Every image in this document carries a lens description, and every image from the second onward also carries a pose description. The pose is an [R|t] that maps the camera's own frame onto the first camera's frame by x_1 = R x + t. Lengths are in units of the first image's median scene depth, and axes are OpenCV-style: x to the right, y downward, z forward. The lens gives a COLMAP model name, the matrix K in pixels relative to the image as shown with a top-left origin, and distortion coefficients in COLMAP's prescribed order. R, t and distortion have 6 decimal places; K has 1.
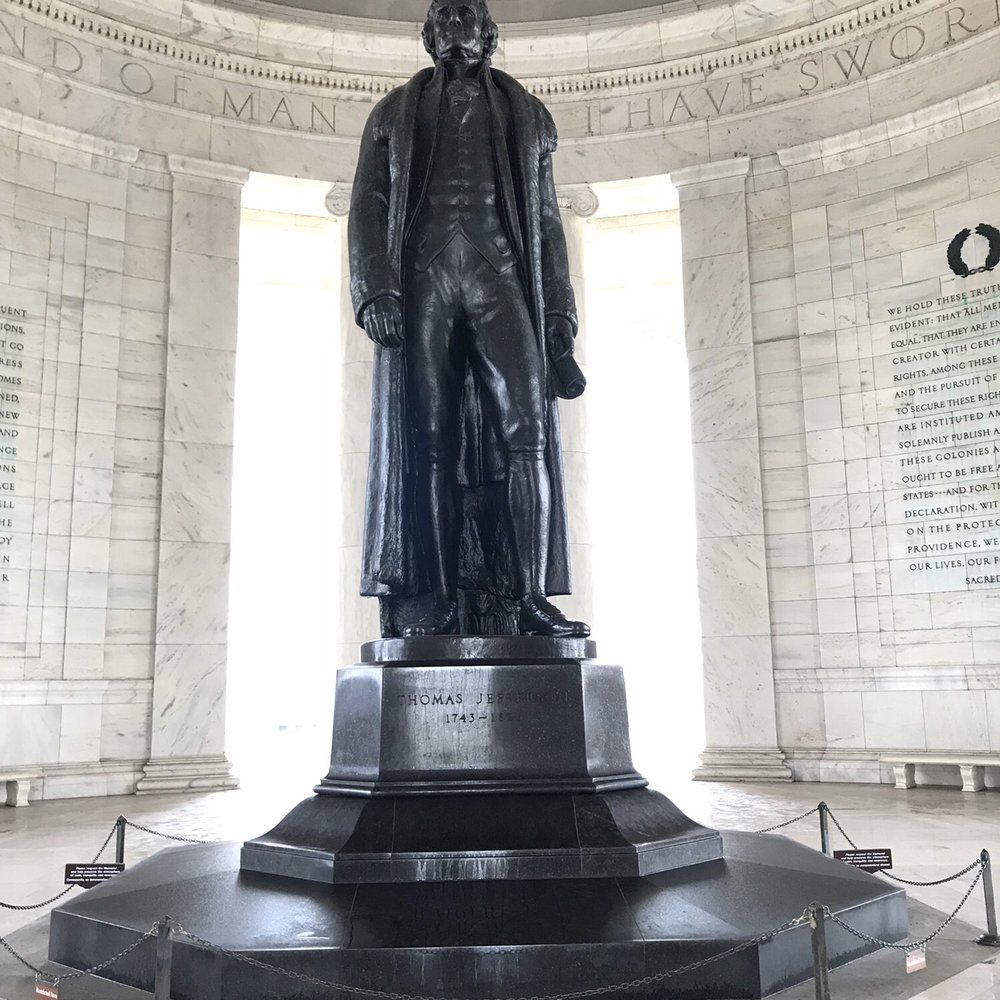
lens RADIAL K [[1099.5, 0, 507.4], [0, 1099.5, 496.7], [0, 0, 1]] dist [0.016427, 0.000000]
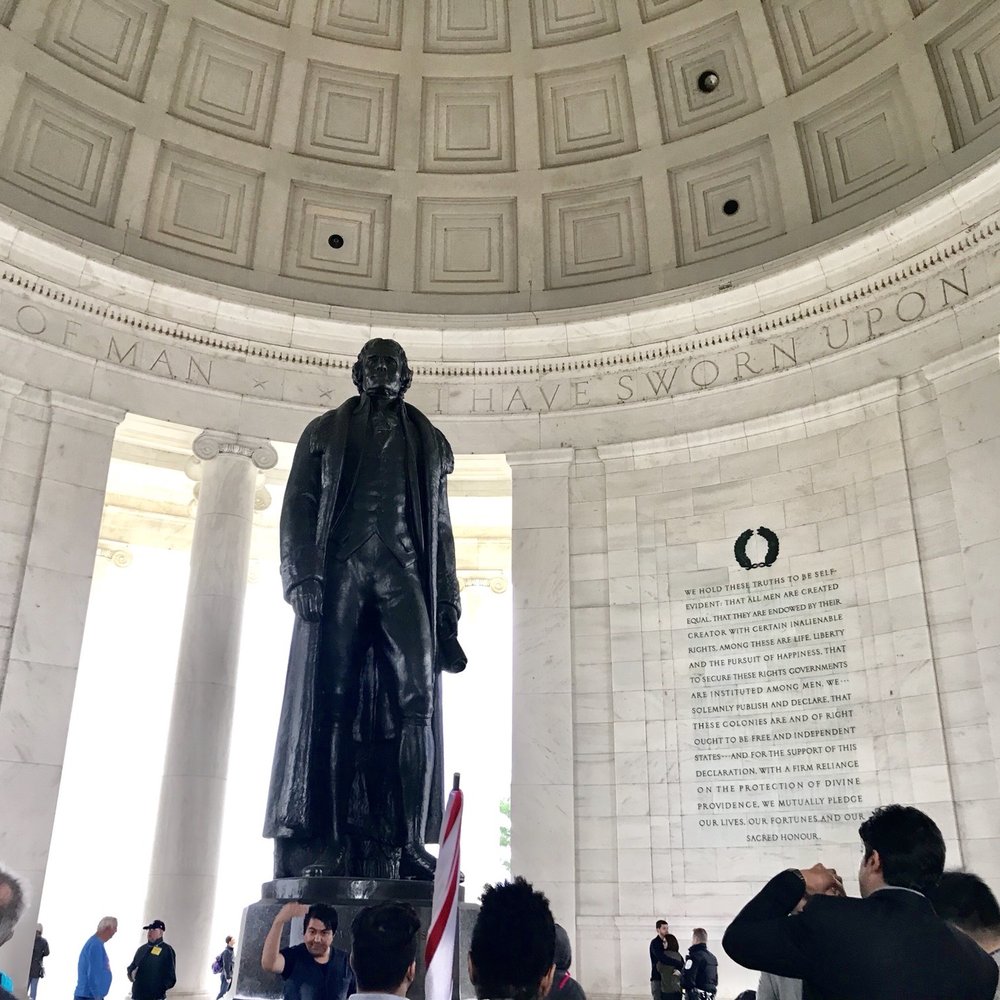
lens RADIAL K [[1099.5, 0, 492.5], [0, 1099.5, 486.9], [0, 0, 1]] dist [0.016427, 0.000000]
pose [[0.981389, 0.098659, 0.164751, -0.057620], [-0.062224, 0.975021, -0.213220, -0.016676], [-0.181672, 0.199000, 0.963013, -0.104020]]
